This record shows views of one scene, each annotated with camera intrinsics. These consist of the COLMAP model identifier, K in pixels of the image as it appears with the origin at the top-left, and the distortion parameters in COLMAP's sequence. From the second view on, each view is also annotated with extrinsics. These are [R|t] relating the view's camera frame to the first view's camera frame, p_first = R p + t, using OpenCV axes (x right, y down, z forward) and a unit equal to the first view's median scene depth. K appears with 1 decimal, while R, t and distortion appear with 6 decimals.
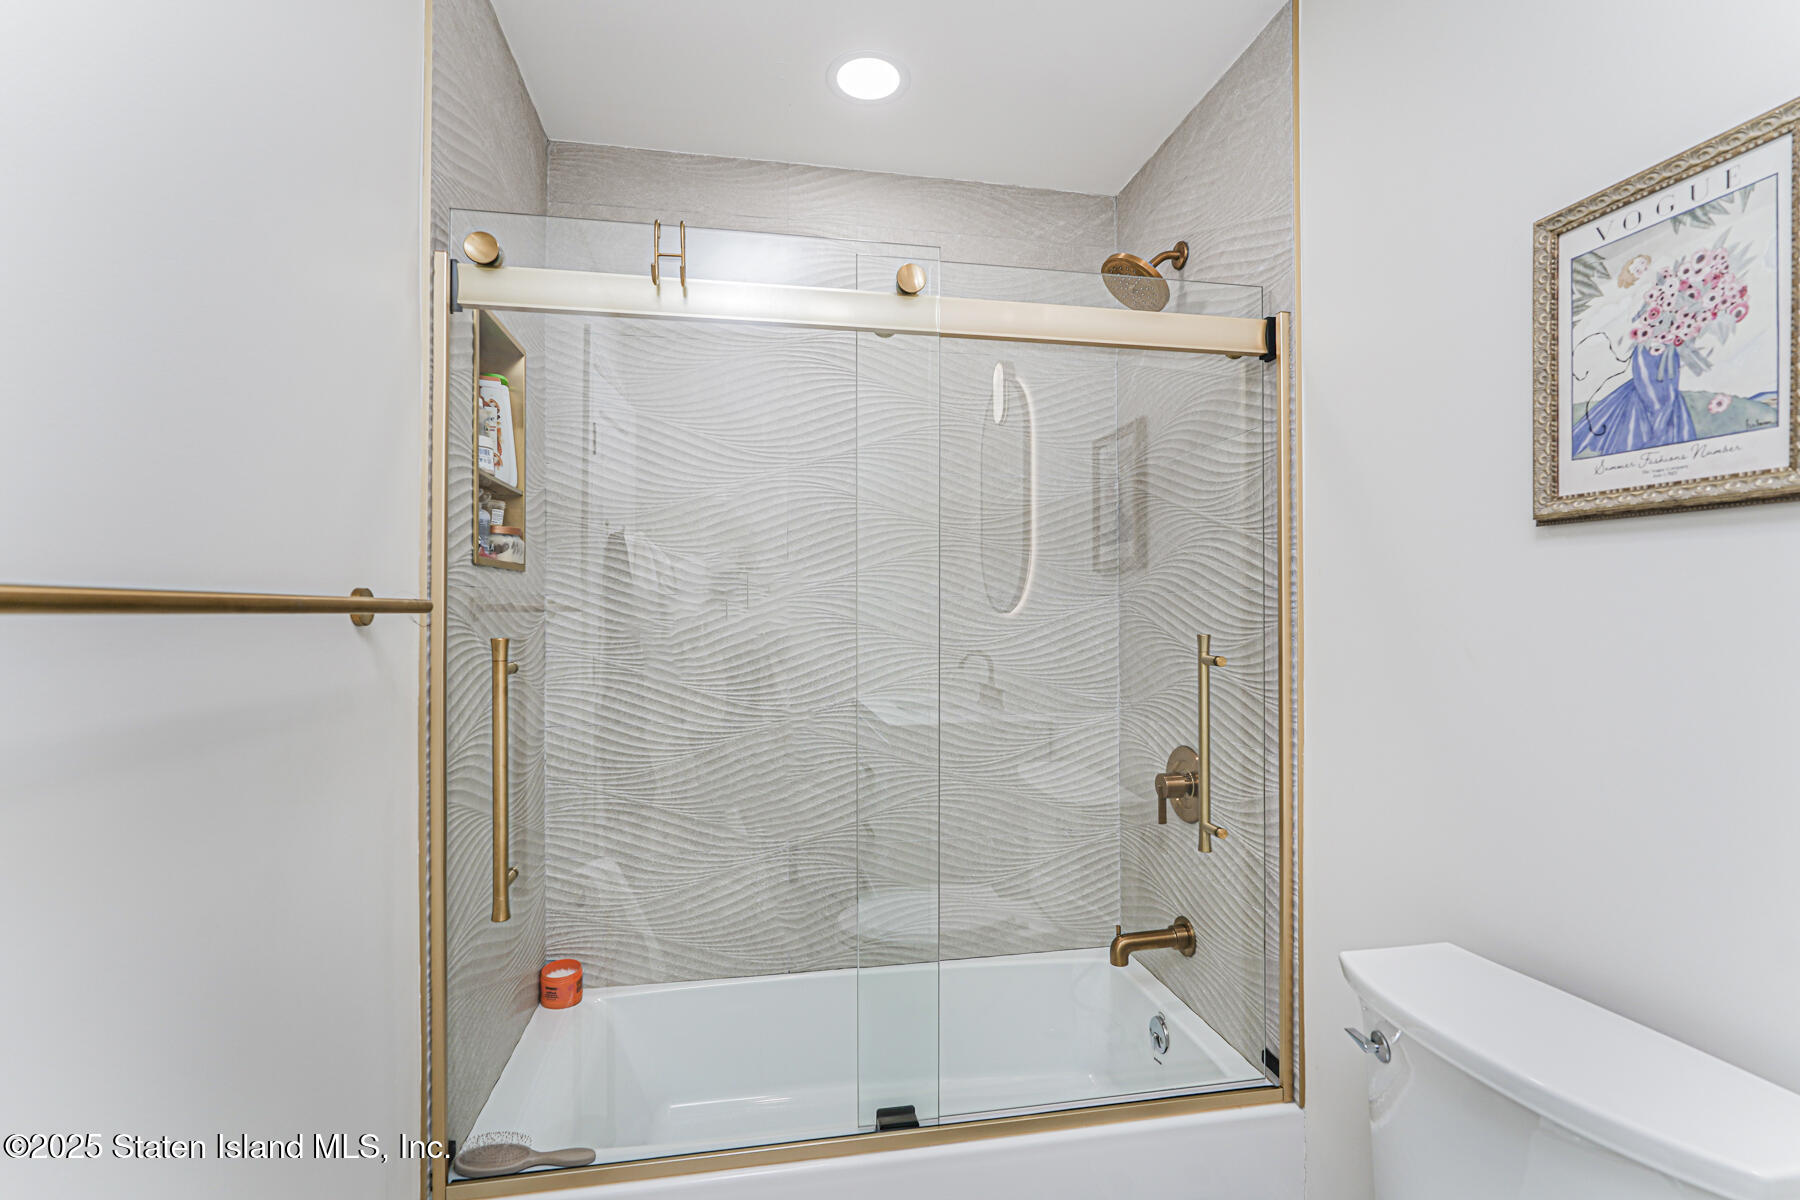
lens RADIAL K [[804.2, 0, 881.9], [0, 804.2, 599.6], [0, 0, 1]] dist [-0.011826, 0.006469]
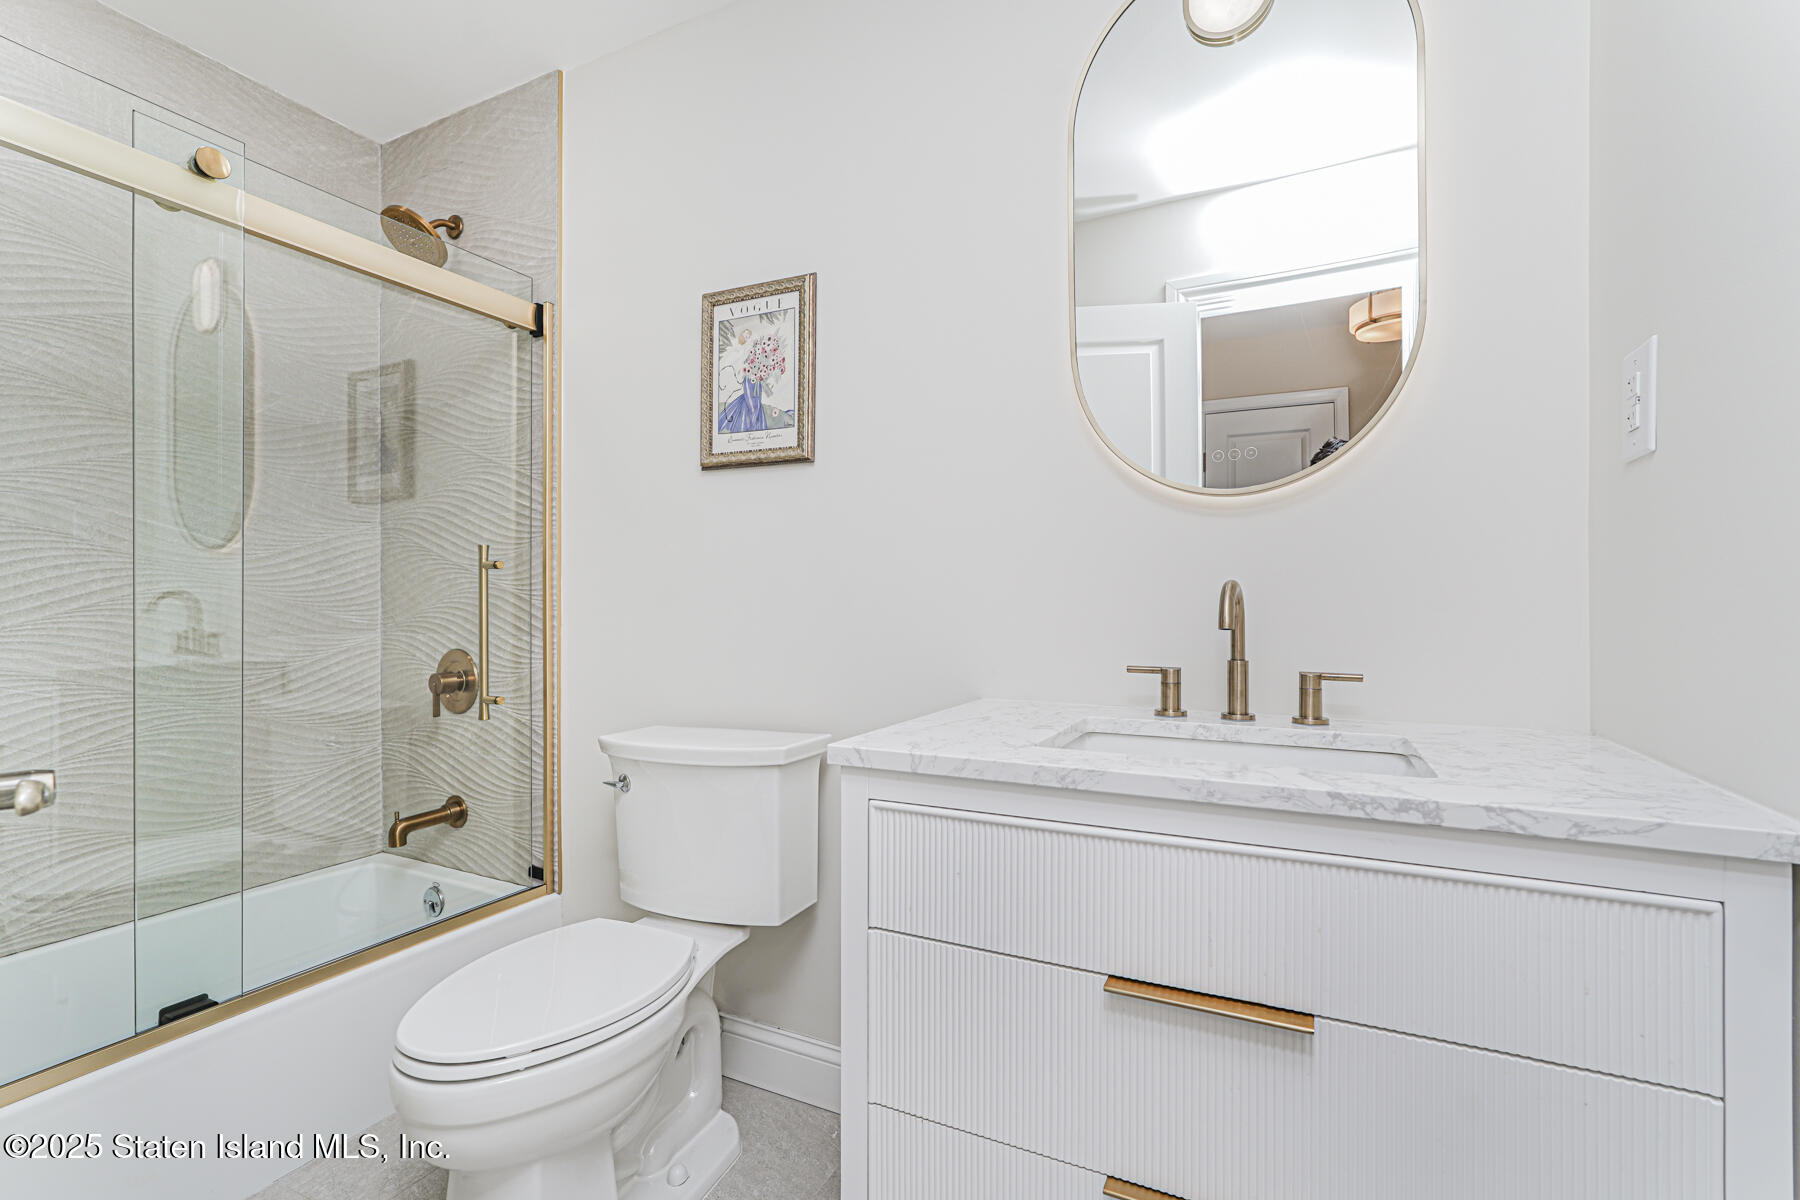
lens RADIAL K [[804.2, 0, 894.3], [0, 804.2, 595.7], [0, 0, 1]] dist [-0.011826, 0.006469]
pose [[0.587531, -0.002853, 0.809197, -0.231368], [-0.007360, 0.999934, 0.008870, 0.108008], [-0.809168, -0.011167, 0.587471, -0.242172]]
